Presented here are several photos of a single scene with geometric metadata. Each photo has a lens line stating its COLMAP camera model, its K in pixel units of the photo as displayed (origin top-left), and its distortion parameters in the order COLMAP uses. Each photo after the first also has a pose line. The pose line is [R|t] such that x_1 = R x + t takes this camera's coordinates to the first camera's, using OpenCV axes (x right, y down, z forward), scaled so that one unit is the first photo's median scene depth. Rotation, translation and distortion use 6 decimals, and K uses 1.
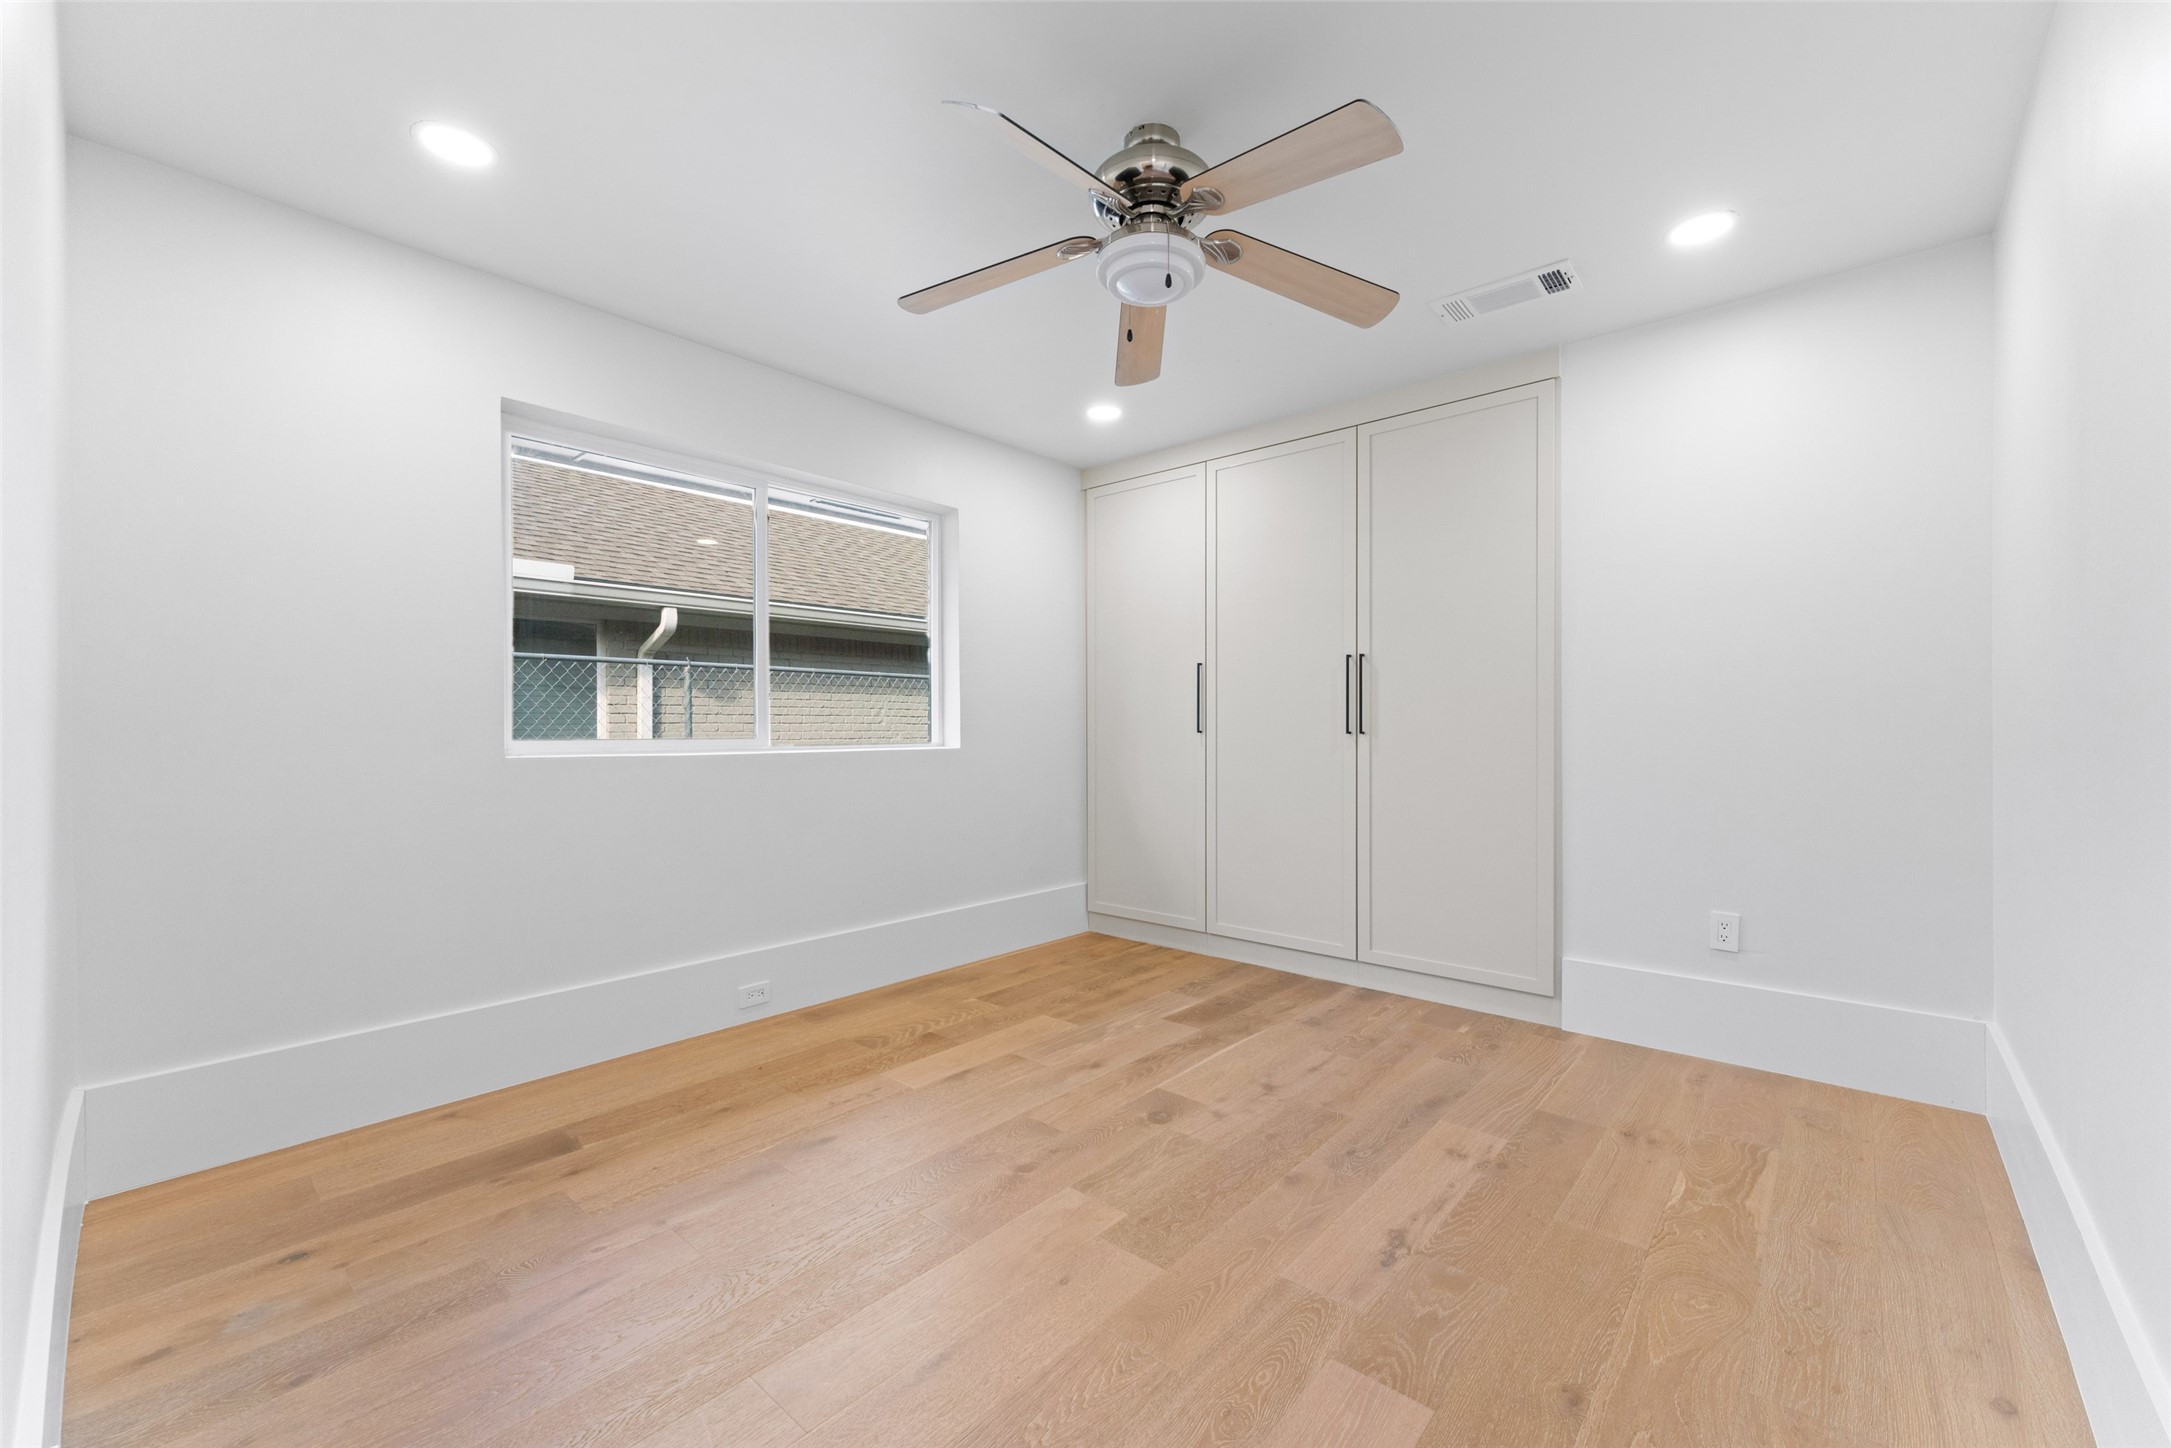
lens RADIAL K [[872.0, 0, 1079.3], [0, 872.0, 710.8], [0, 0, 1]] dist [-0.000233, -0.000093]
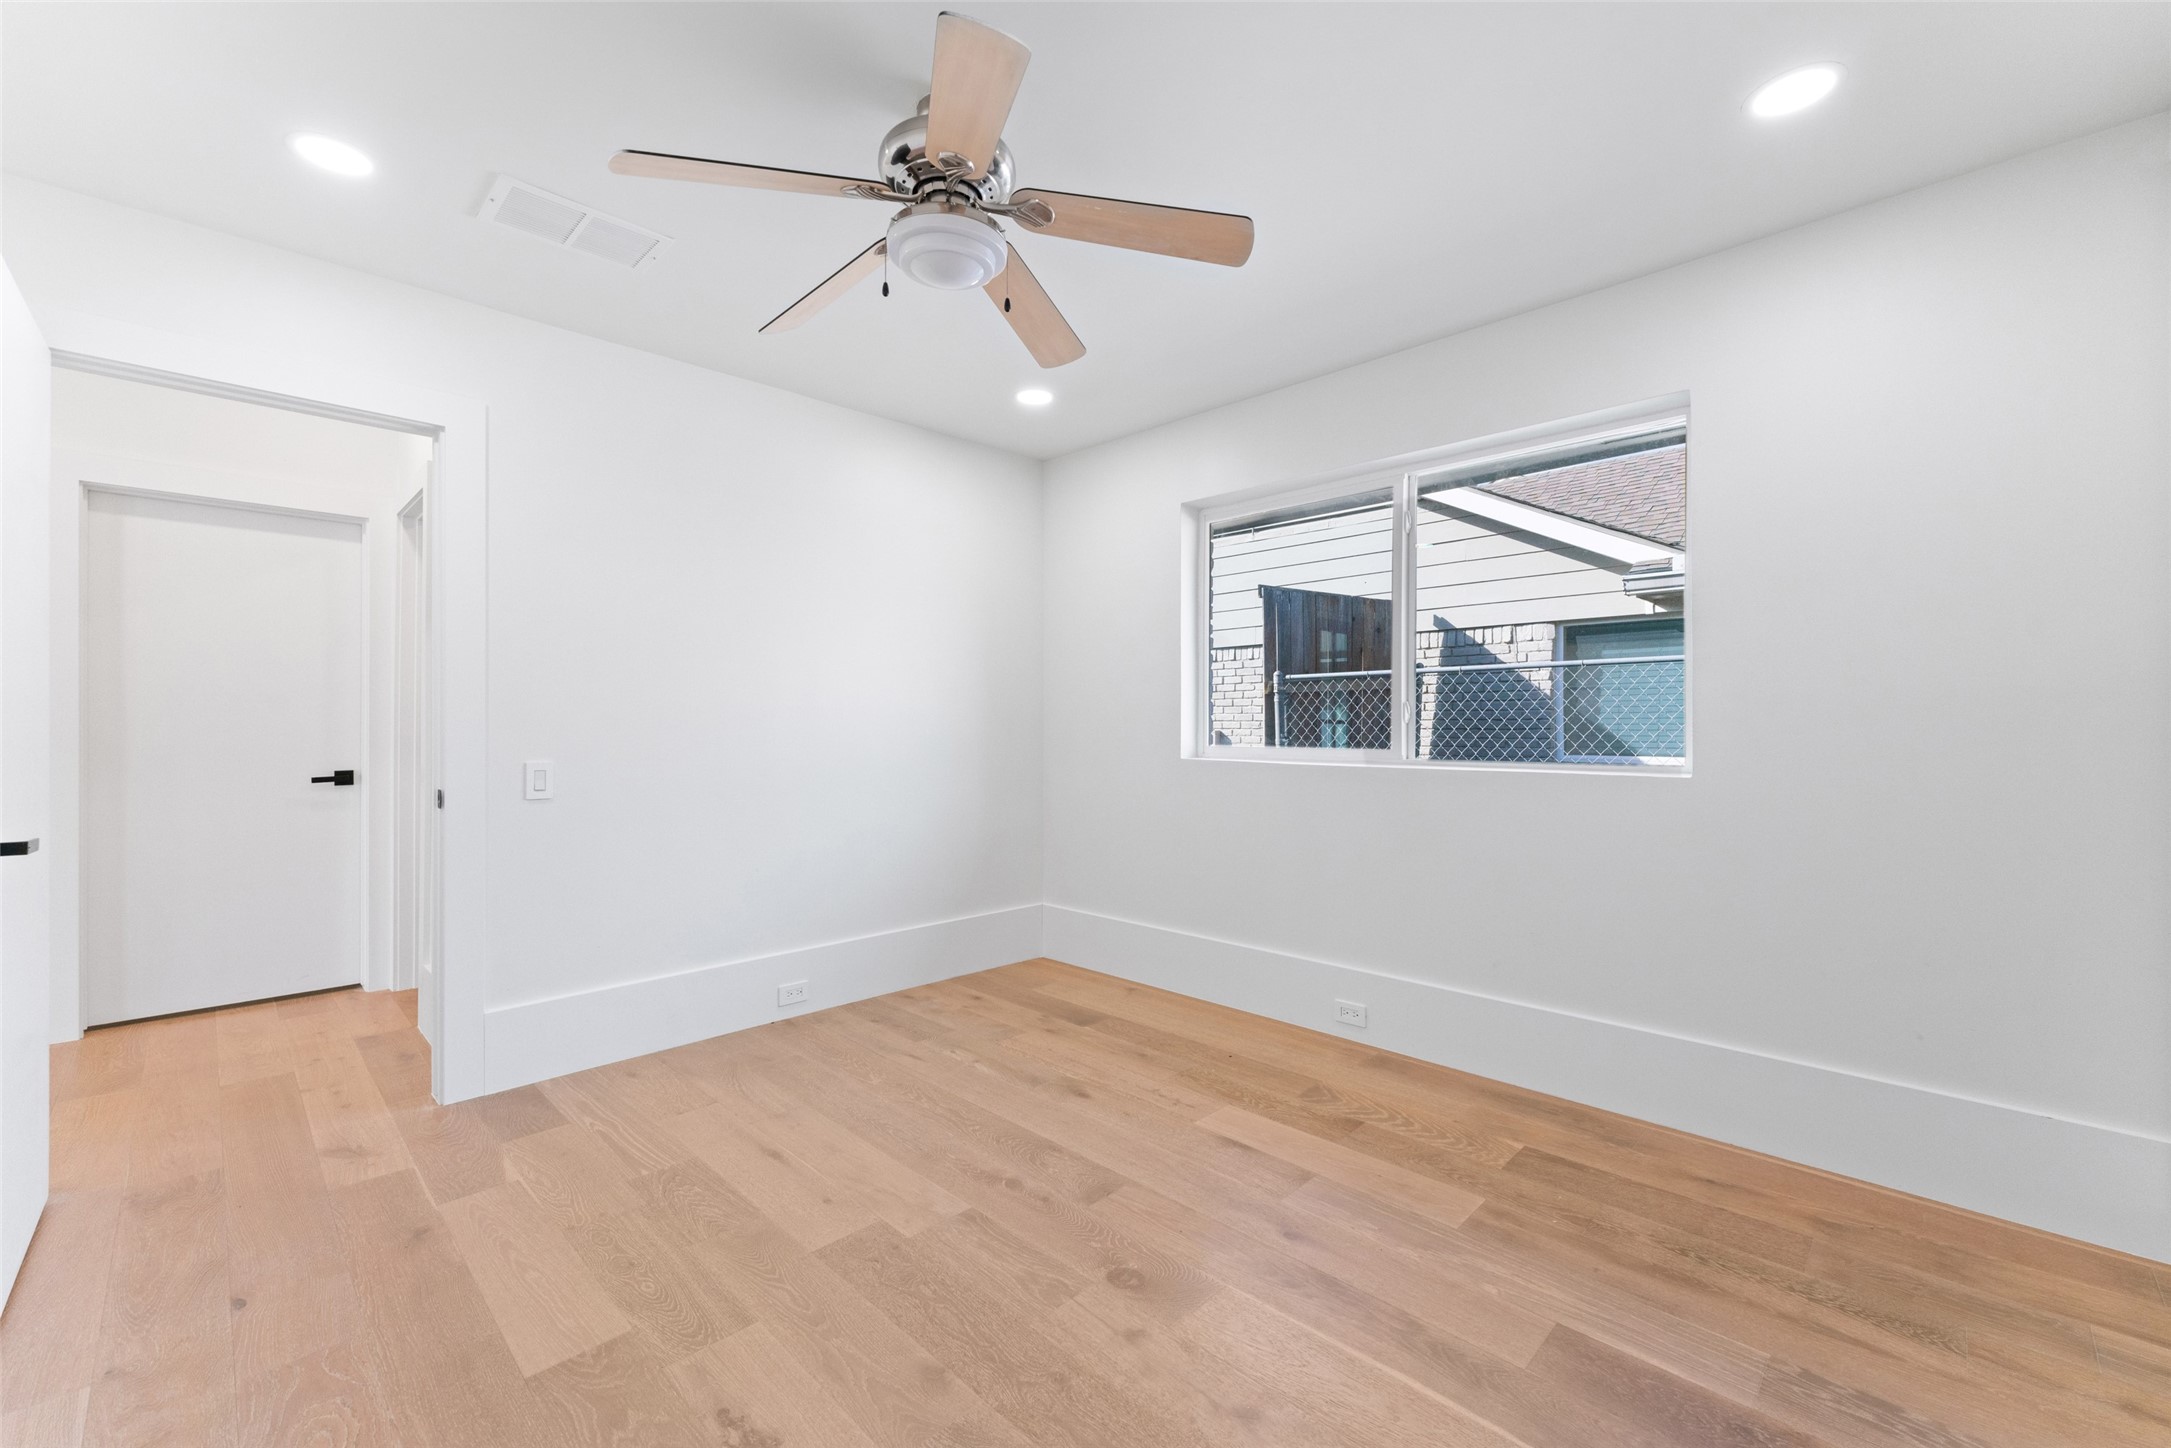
lens RADIAL K [[872.0, 0, 1079.3], [0, 872.0, 710.8], [0, 0, 1]] dist [-0.000233, -0.000093]
pose [[-0.056032, -0.016902, -0.998286, 0.745255], [0.017215, 0.999692, -0.017892, -0.003728], [0.998281, -0.018188, -0.055724, 0.892845]]
